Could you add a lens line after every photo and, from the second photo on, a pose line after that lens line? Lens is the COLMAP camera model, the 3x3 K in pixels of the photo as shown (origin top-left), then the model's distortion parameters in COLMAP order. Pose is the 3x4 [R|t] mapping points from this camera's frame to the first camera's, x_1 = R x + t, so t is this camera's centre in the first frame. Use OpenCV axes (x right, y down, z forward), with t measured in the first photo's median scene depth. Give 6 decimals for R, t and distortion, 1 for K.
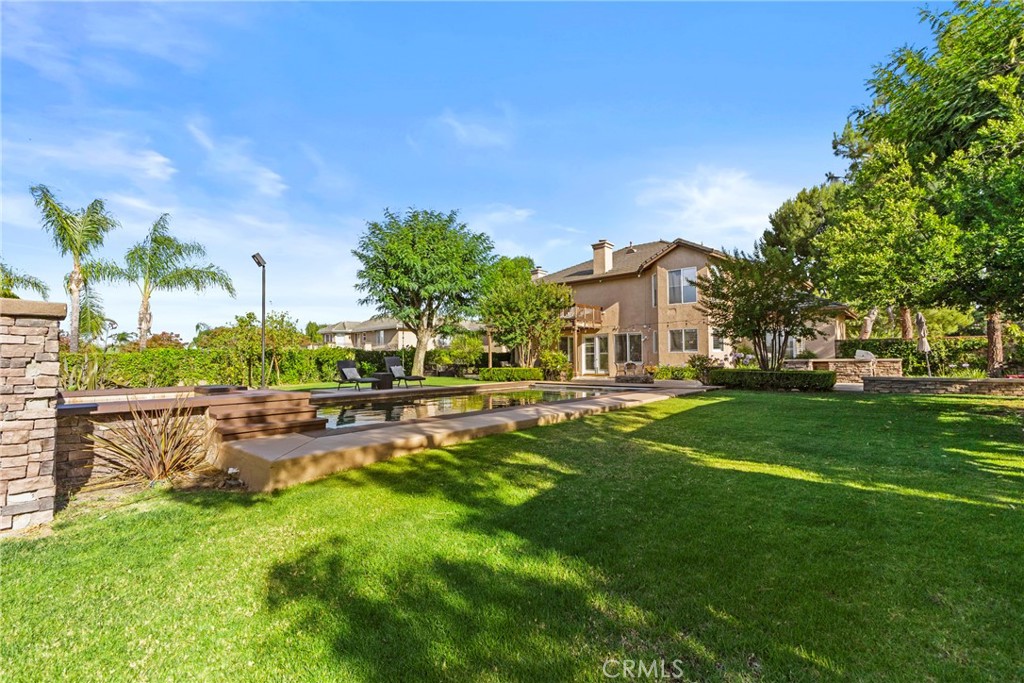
lens RADIAL K [[442.7, 0, 513.2], [0, 442.7, 341.7], [0, 0, 1]] dist [0.015933, -0.000701]
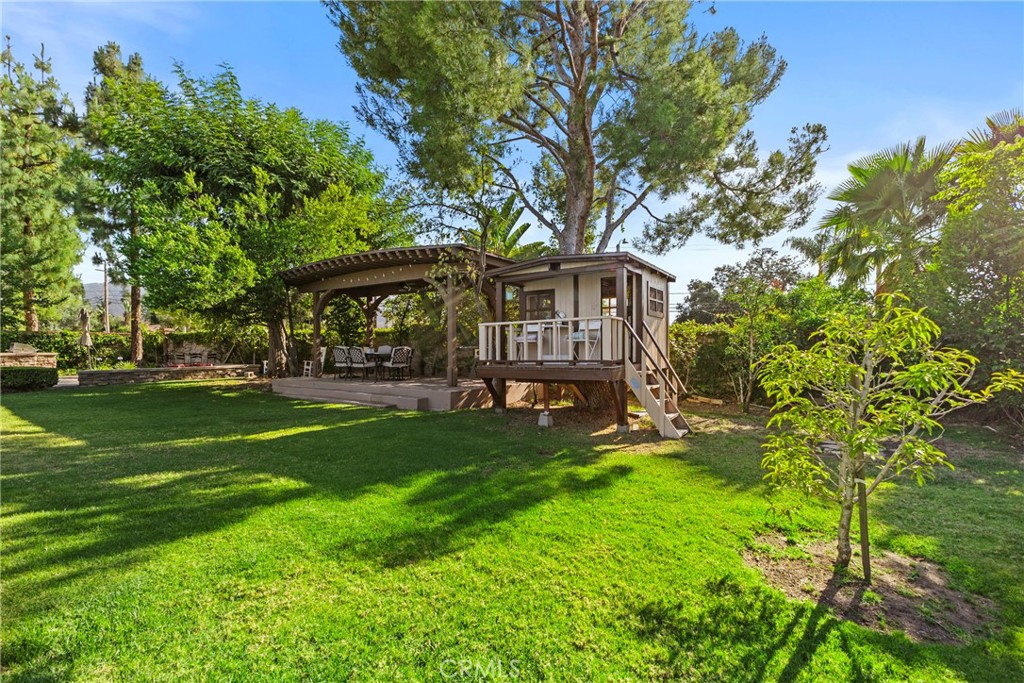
lens RADIAL K [[442.7, 0, 512.8], [0, 442.7, 345.4], [0, 0, 1]] dist [0.015933, -0.000701]
pose [[-0.118969, 0.014490, 0.992792, -1.101781], [-0.033626, 0.999261, -0.018614, 0.033549], [-0.992328, -0.035598, -0.118394, 0.631918]]
